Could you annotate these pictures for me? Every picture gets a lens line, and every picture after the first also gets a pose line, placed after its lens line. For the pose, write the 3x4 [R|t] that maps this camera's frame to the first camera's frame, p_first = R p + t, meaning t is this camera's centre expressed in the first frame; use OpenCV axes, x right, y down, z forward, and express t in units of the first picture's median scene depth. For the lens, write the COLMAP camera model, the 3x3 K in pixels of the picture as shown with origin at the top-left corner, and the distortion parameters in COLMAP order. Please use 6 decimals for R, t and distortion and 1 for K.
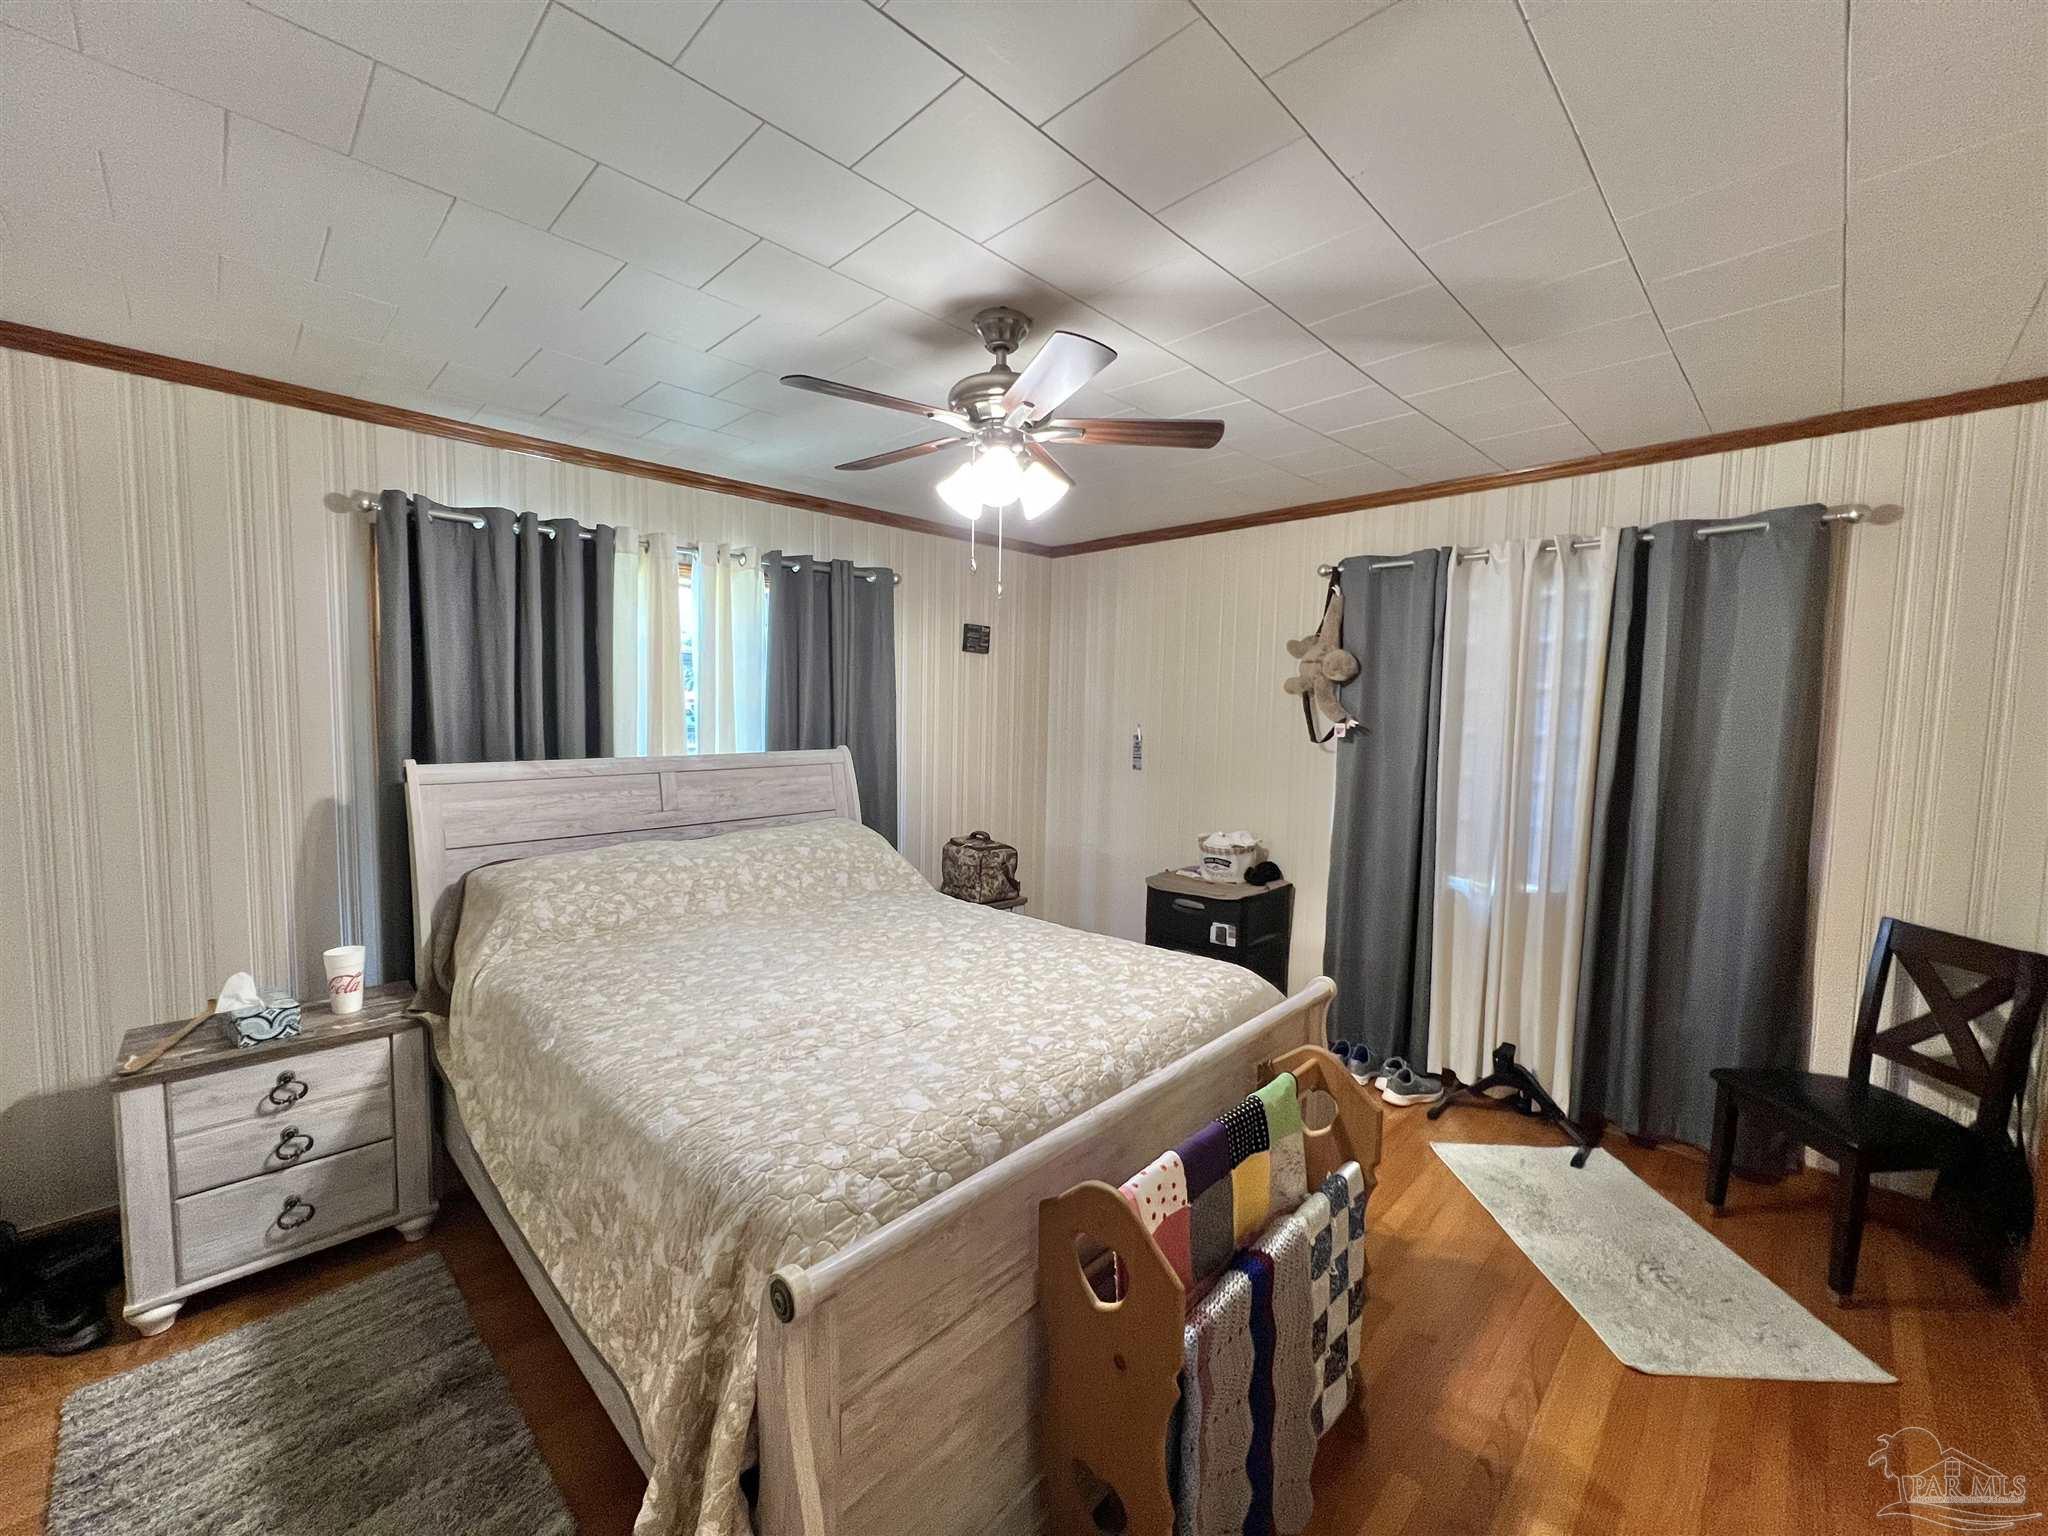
lens RADIAL K [[817.4, 0, 1021.2], [0, 817.4, 761.5], [0, 0, 1]] dist [-0.004289, 0.002064]
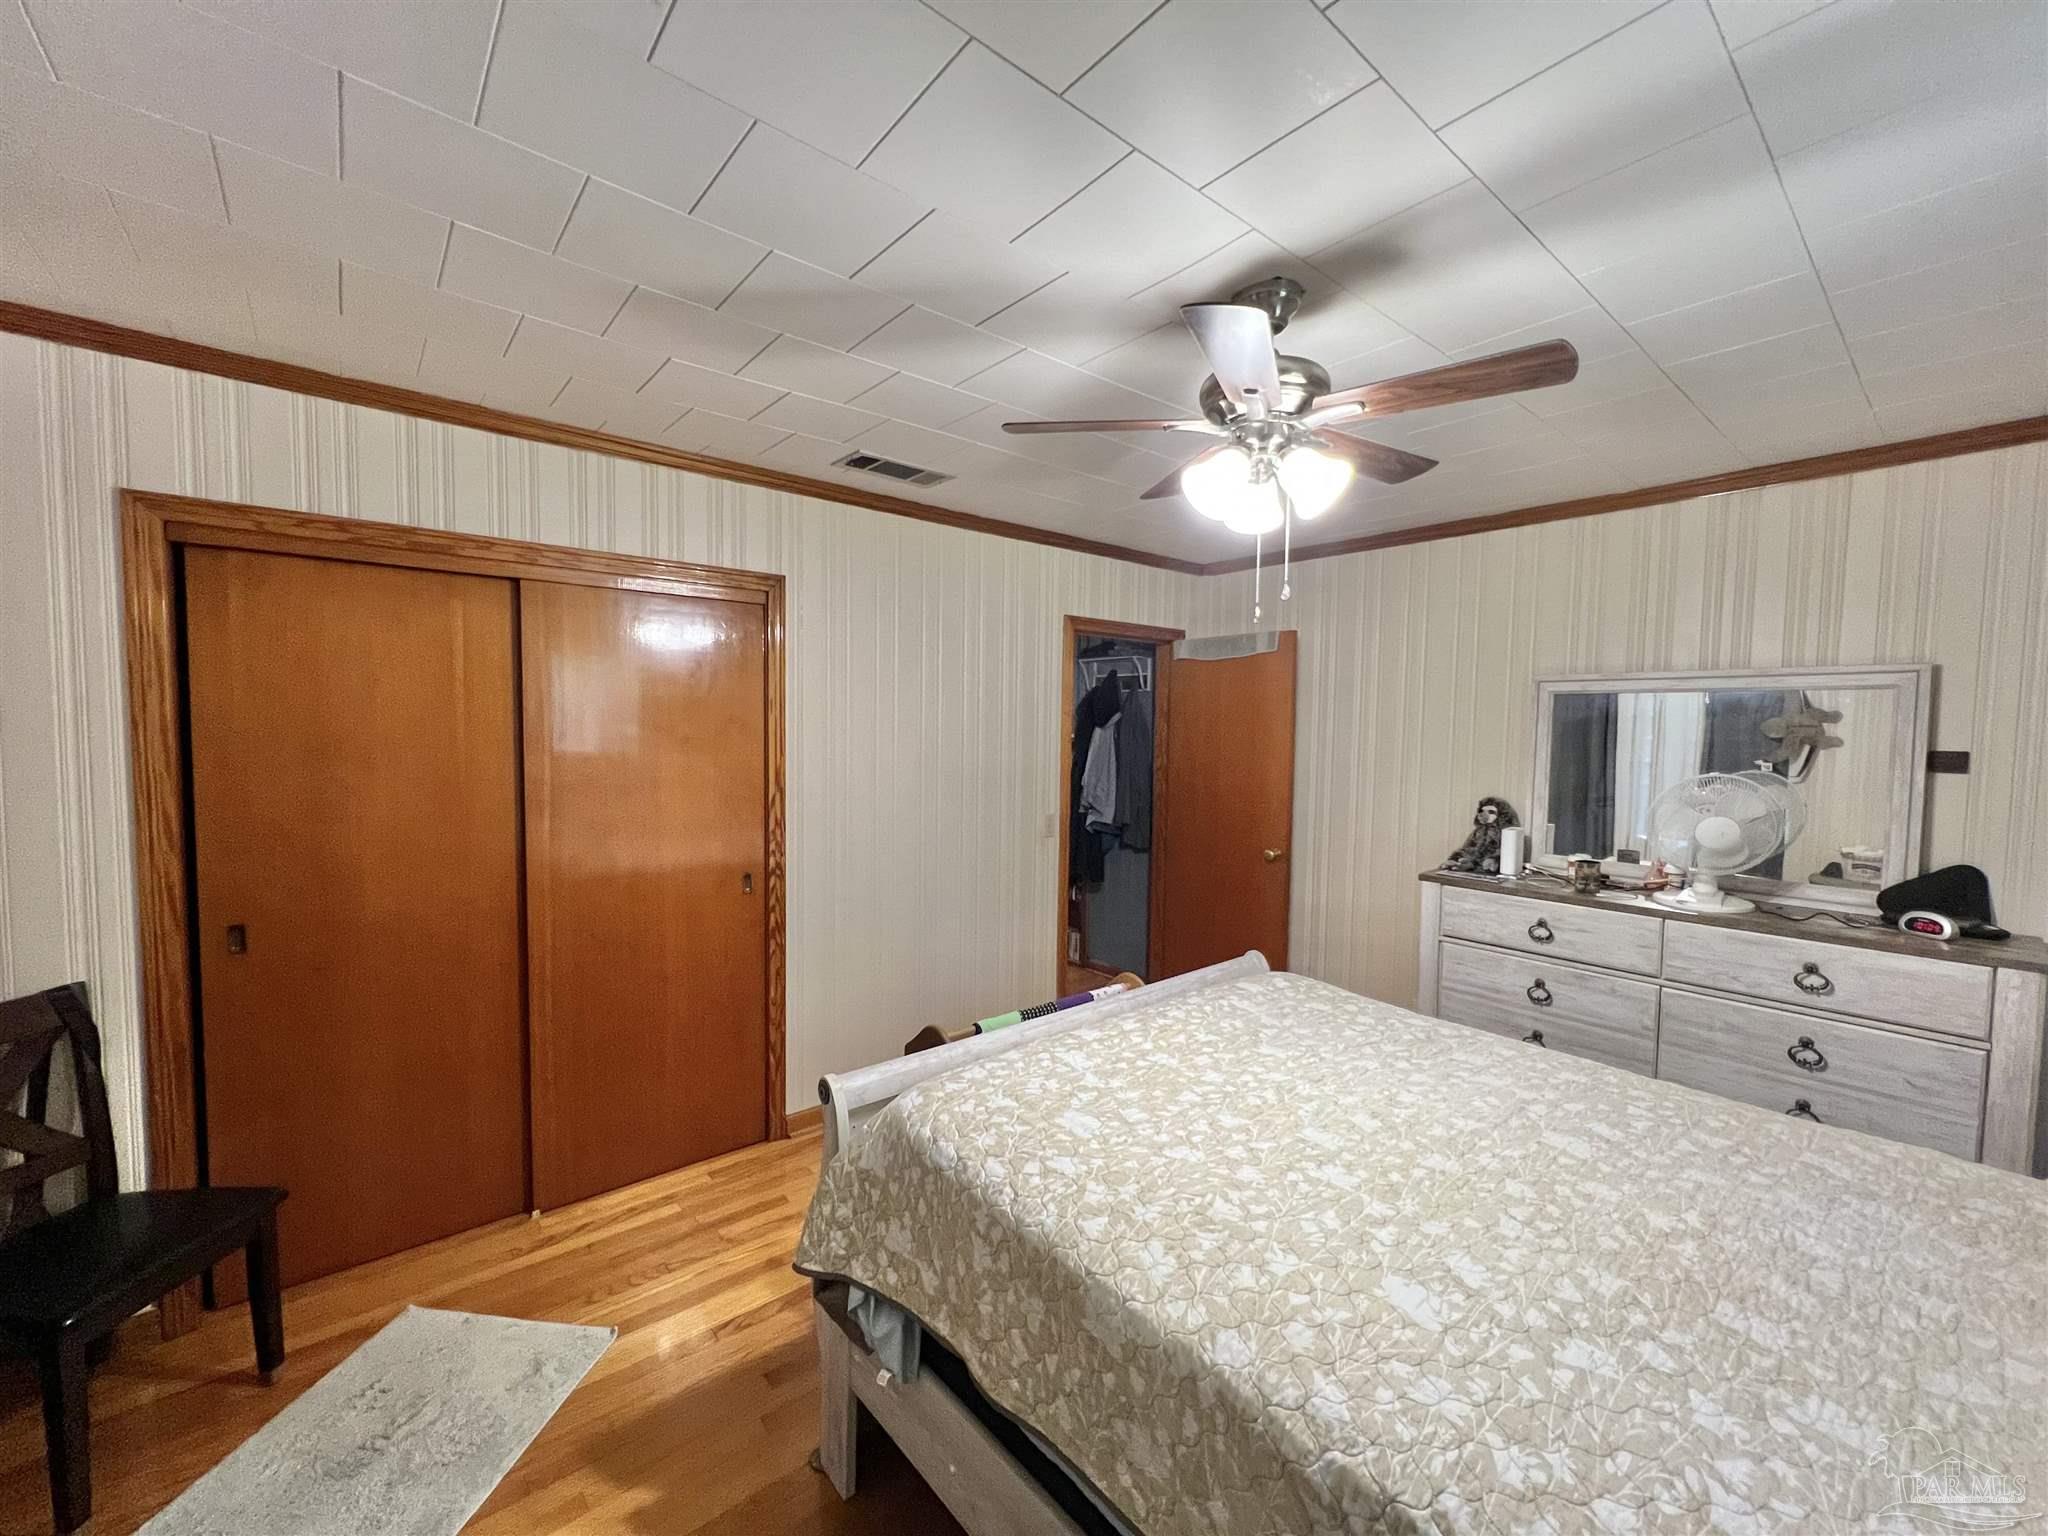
lens RADIAL K [[817.4, 0, 1020.6], [0, 817.4, 767.7], [0, 0, 1]] dist [-0.004289, 0.002064]
pose [[-0.994983, -0.035499, 0.093530, 0.087618], [-0.023826, 0.992109, 0.123090, -0.098129], [-0.097161, 0.120244, -0.987978, 1.242762]]
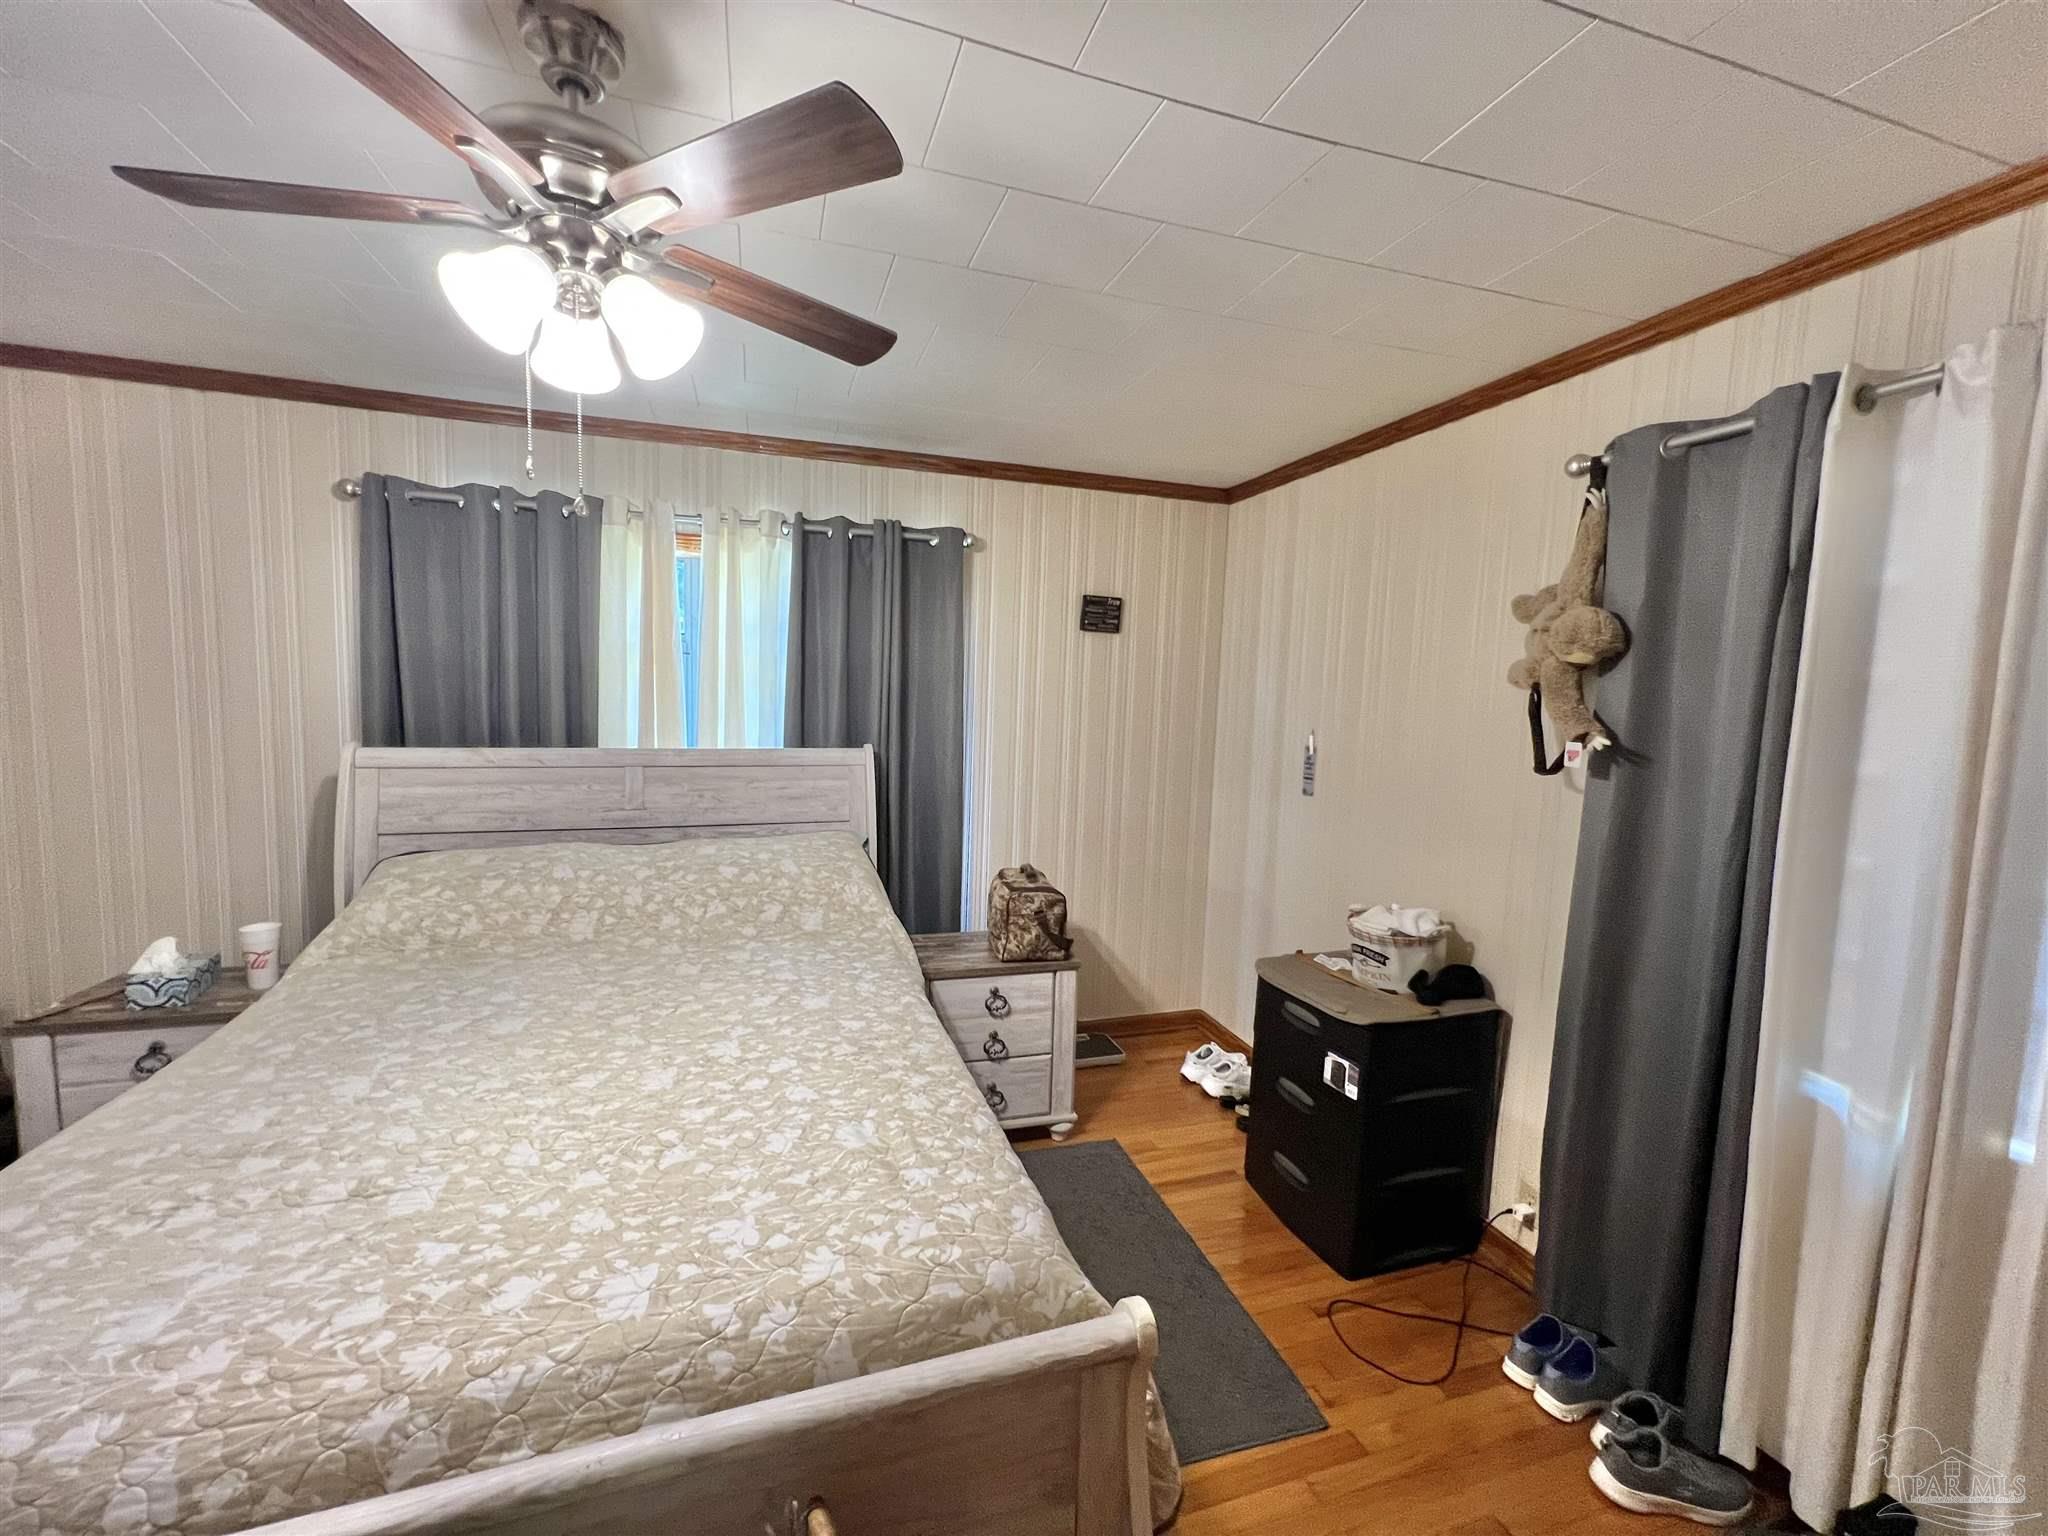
lens RADIAL K [[817.4, 0, 1021.5], [0, 817.4, 762.4], [0, 0, 1]] dist [-0.004289, 0.002064]
pose [[0.889459, 0.052216, -0.454023, 0.360310], [-0.048481, 0.998626, 0.019871, -0.030660], [0.454437, 0.004337, 0.890768, 0.405323]]
